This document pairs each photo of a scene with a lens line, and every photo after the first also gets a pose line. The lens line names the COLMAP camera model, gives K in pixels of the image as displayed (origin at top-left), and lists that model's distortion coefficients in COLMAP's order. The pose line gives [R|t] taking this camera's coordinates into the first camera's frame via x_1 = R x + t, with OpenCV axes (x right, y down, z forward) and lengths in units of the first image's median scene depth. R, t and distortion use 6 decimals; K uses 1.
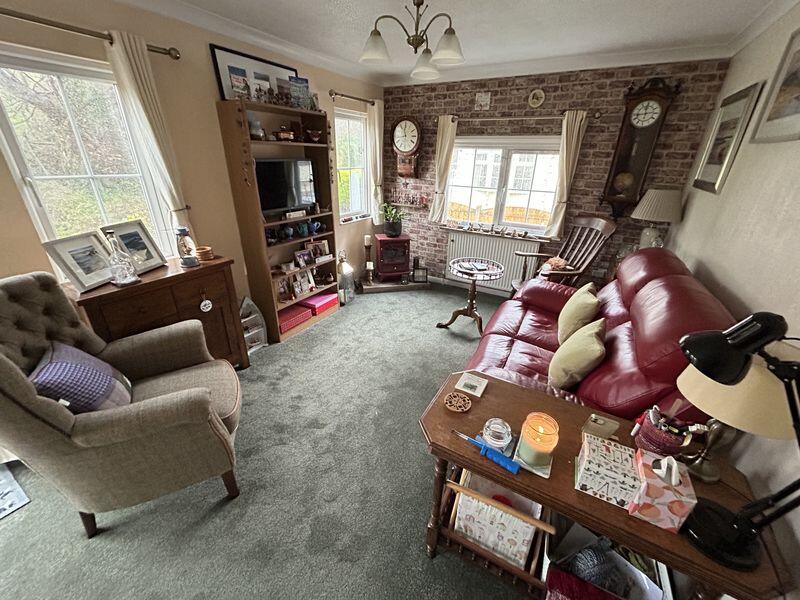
lens RADIAL K [[323.7, 0, 400.4], [0, 323.7, 300.8], [0, 0, 1]] dist [-0.004318, 0.000153]
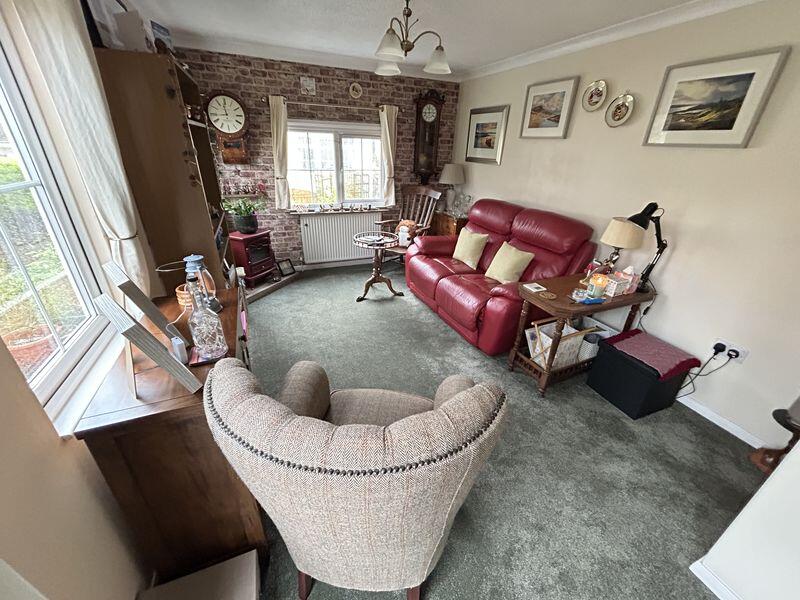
lens RADIAL K [[323.7, 0, 399.9], [0, 323.7, 301.1], [0, 0, 1]] dist [-0.004318, 0.000153]
pose [[0.590756, -0.352635, 0.725711, -0.582875], [0.309663, 0.929649, 0.199654, -0.093041], [-0.745061, 0.106779, 0.658393, 0.175231]]
